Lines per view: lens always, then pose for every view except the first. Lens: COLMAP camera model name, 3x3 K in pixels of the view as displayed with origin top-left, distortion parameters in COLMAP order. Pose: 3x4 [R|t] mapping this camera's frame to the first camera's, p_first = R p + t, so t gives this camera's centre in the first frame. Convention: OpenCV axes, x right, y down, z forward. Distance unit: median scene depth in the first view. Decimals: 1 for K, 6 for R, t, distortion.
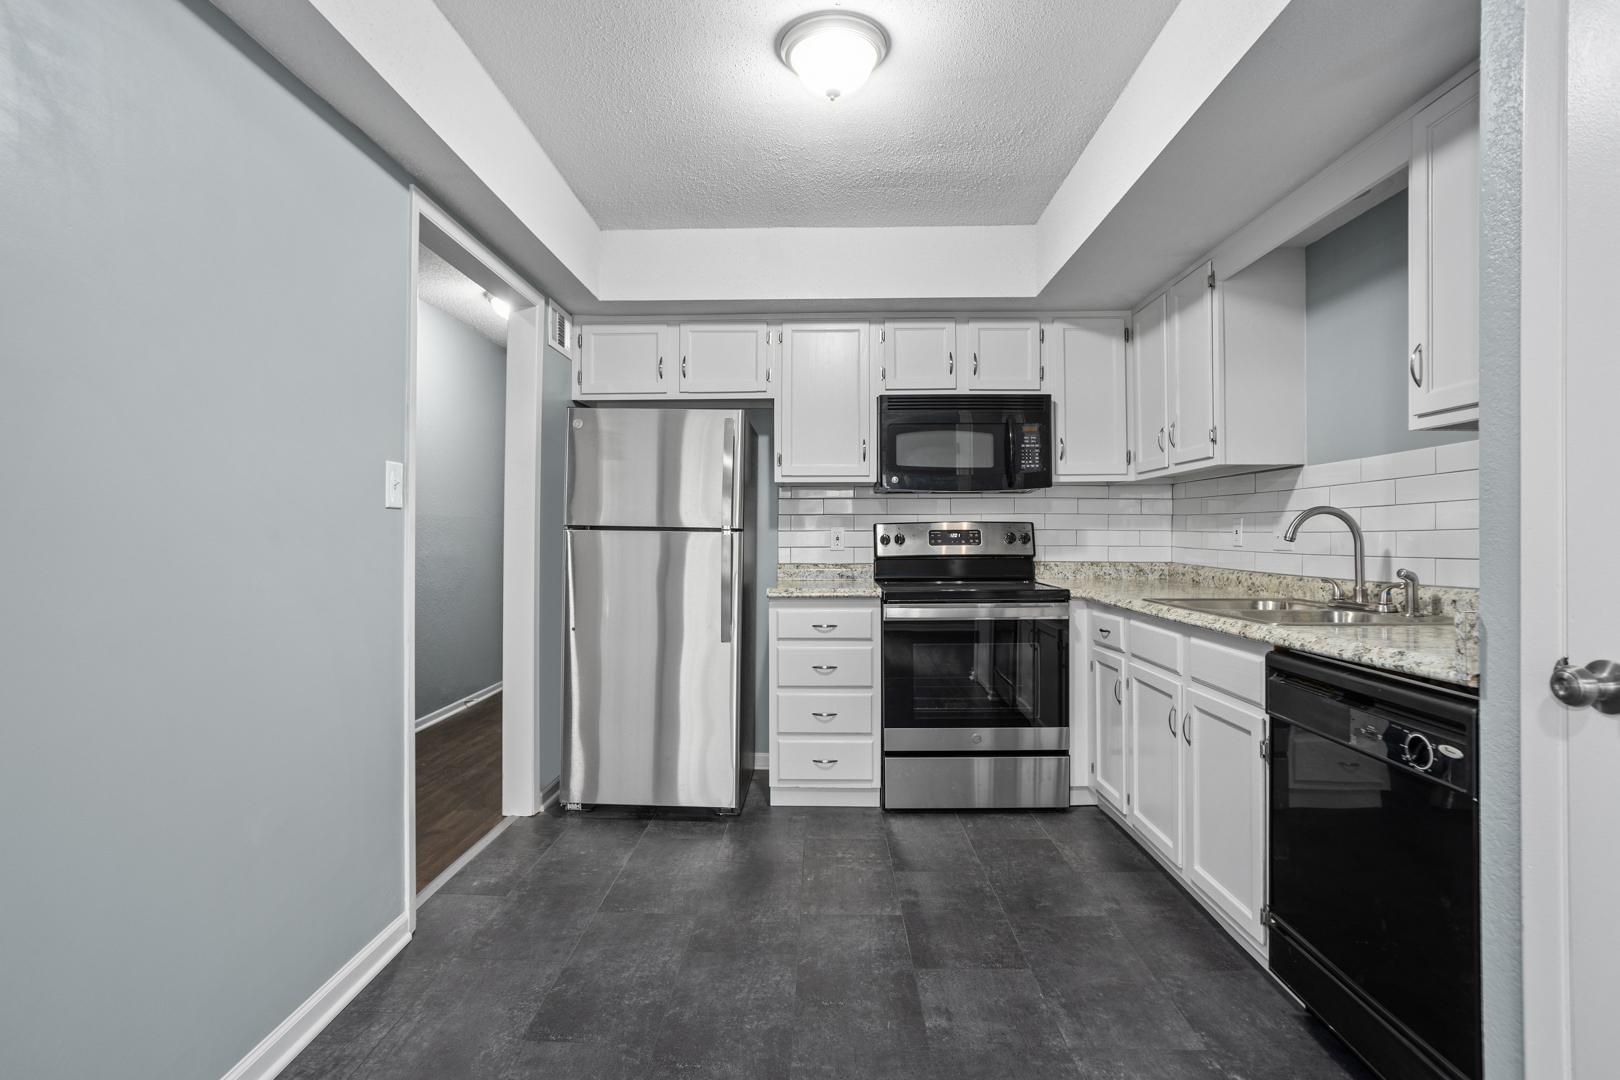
lens RADIAL K [[800.1, 0, 783.2], [0, 800.1, 534.1], [0, 0, 1]] dist [-0.023595, 0.001964]
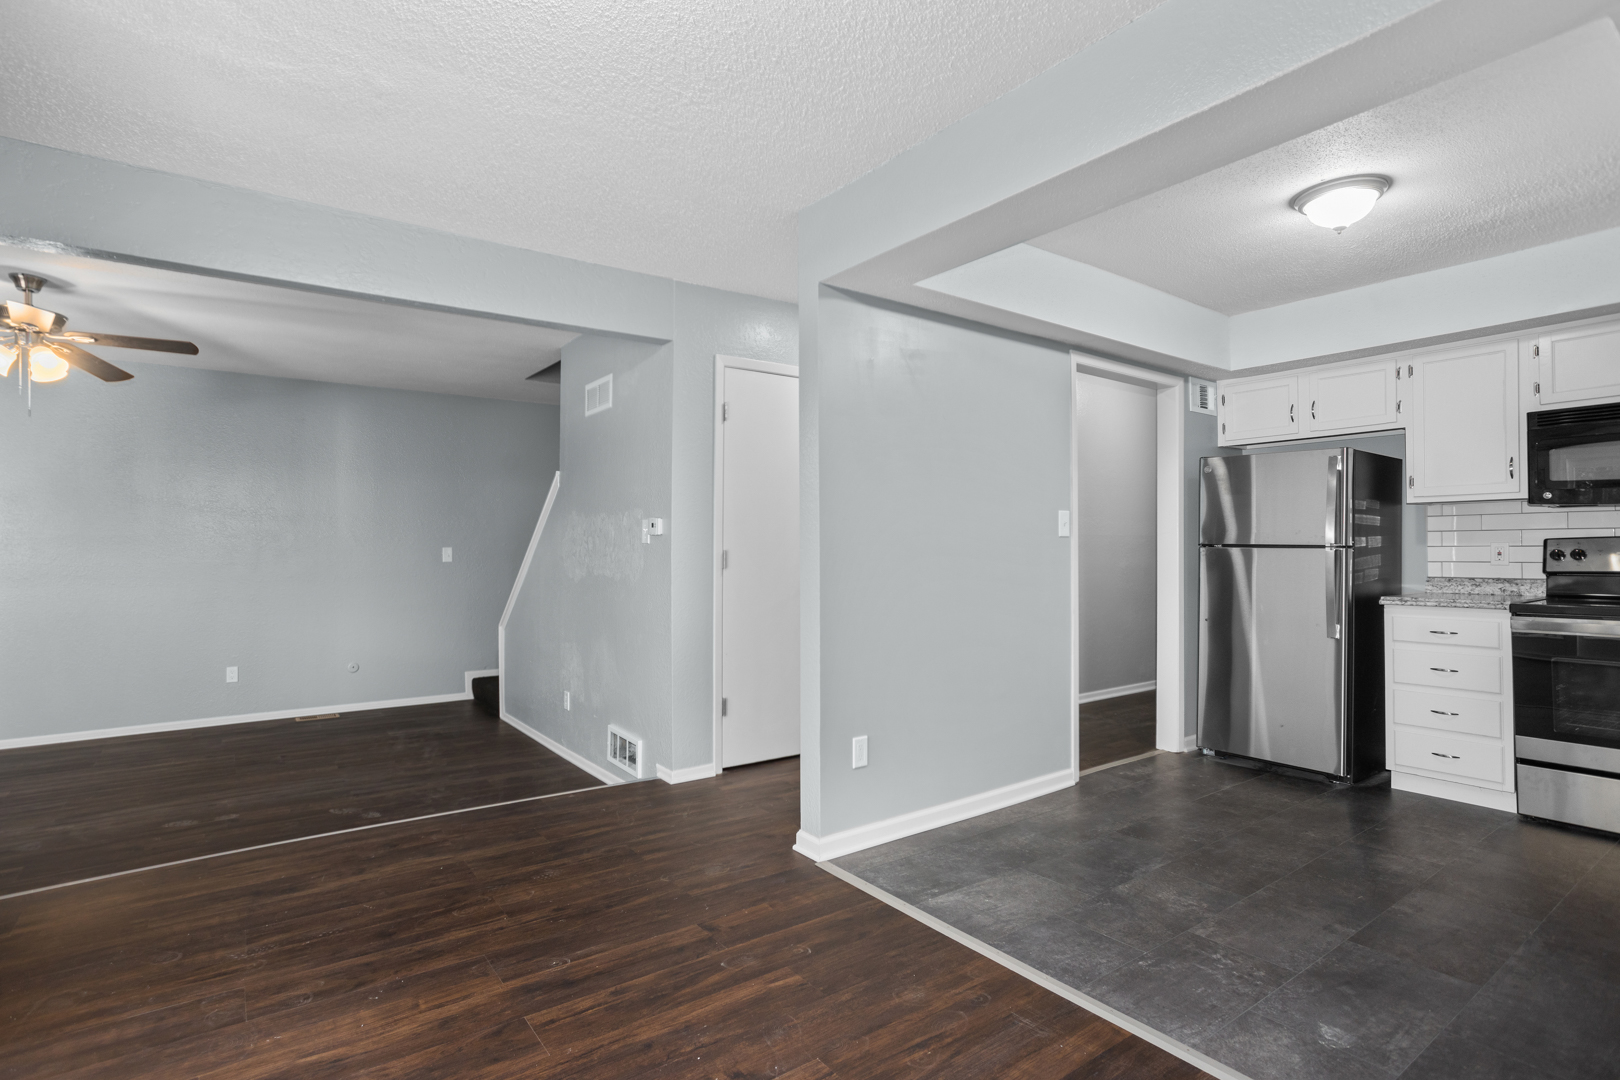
lens RADIAL K [[800.1, 0, 783.2], [0, 800.1, 534.1], [0, 0, 1]] dist [-0.023595, 0.001964]
pose [[0.621838, -0.018391, -0.782930, 0.364236], [0.005209, 0.999799, -0.019348, -0.005767], [0.783128, 0.007953, 0.621809, -0.420630]]
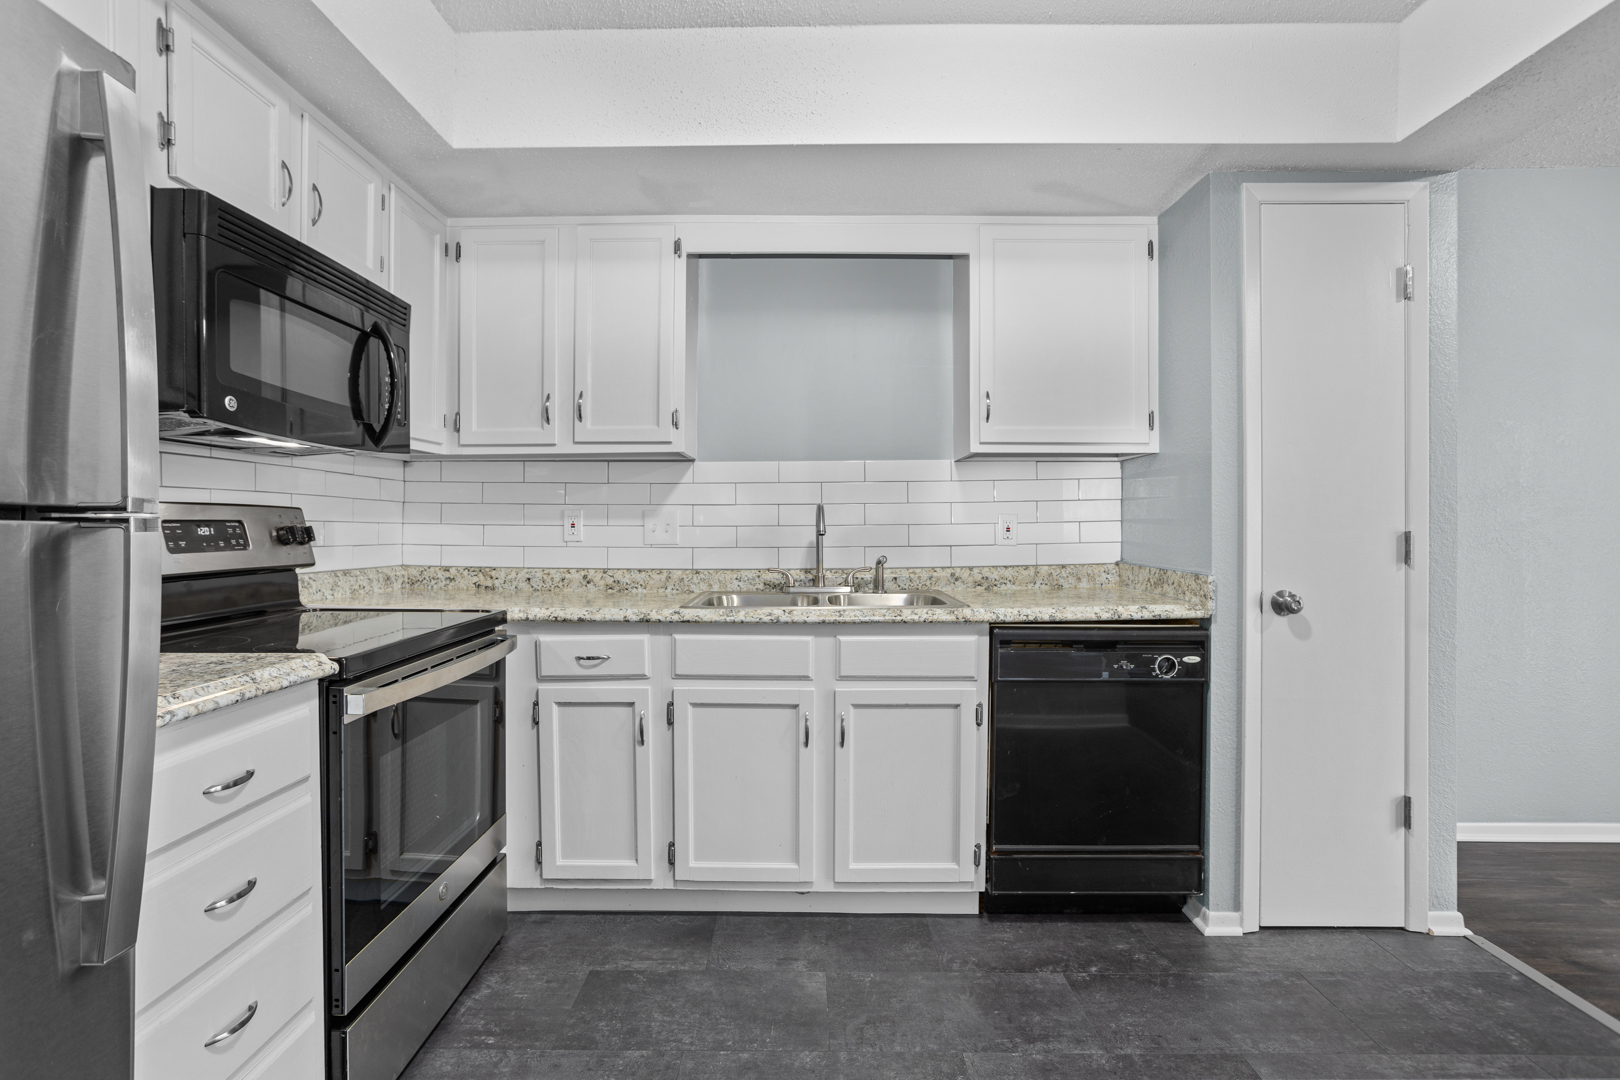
lens RADIAL K [[800.1, 0, 783.2], [0, 800.1, 534.1], [0, 0, 1]] dist [-0.023595, 0.001964]
pose [[-0.045792, -0.010071, 0.998900, -0.344797], [-0.002254, 0.999948, 0.009979, -0.002713], [-0.998948, -0.001794, -0.045813, 0.837116]]
